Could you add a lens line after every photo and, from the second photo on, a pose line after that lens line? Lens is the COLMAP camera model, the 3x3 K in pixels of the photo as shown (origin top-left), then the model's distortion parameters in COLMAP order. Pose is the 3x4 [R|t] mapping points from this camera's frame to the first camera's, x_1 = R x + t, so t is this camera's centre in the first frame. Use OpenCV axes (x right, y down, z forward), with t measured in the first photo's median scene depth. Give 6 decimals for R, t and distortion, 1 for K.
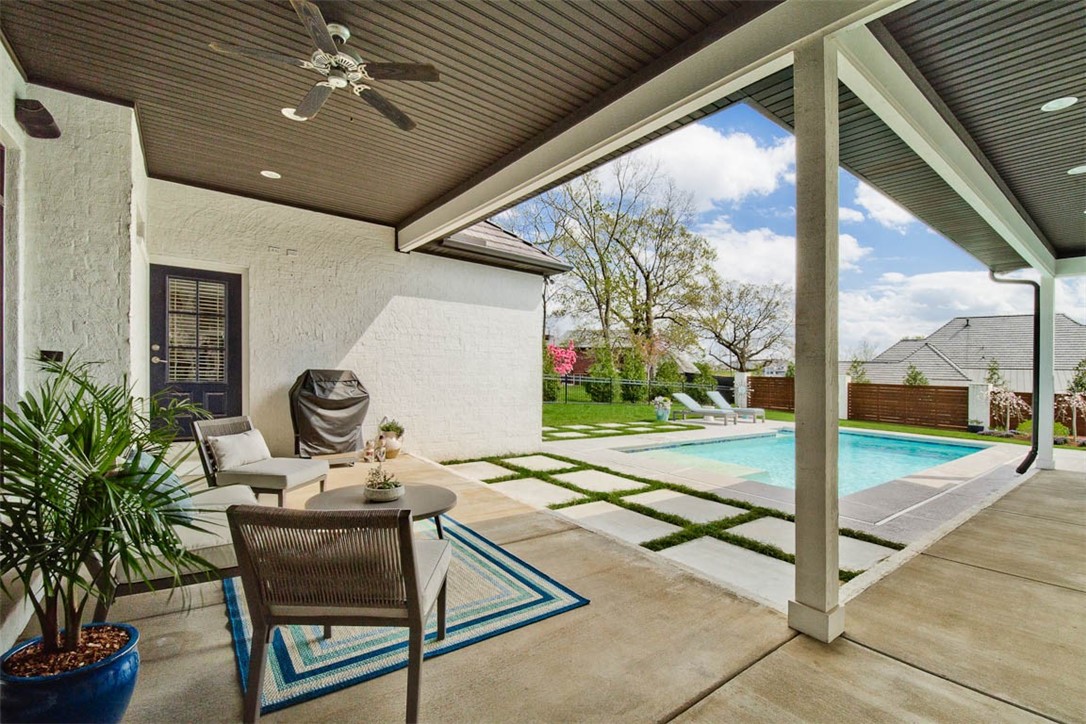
lens RADIAL K [[479.7, 0, 535.2], [0, 479.7, 367.5], [0, 0, 1]] dist [-0.024599, -0.001812]
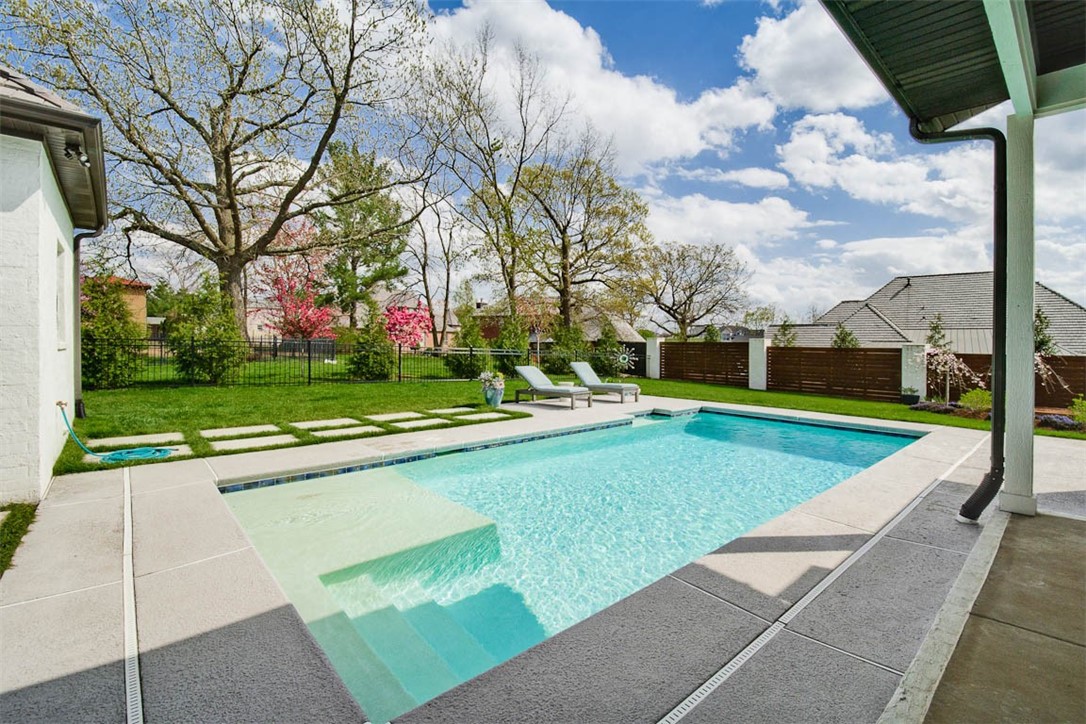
lens RADIAL K [[479.7, 0, 549.4], [0, 479.7, 353.5], [0, 0, 1]] dist [-0.024599, -0.001812]
pose [[0.995740, -0.024362, 0.088924, 0.205222], [0.021701, 0.999291, 0.030774, 0.010011], [-0.089611, -0.028713, 0.995563, 0.201551]]
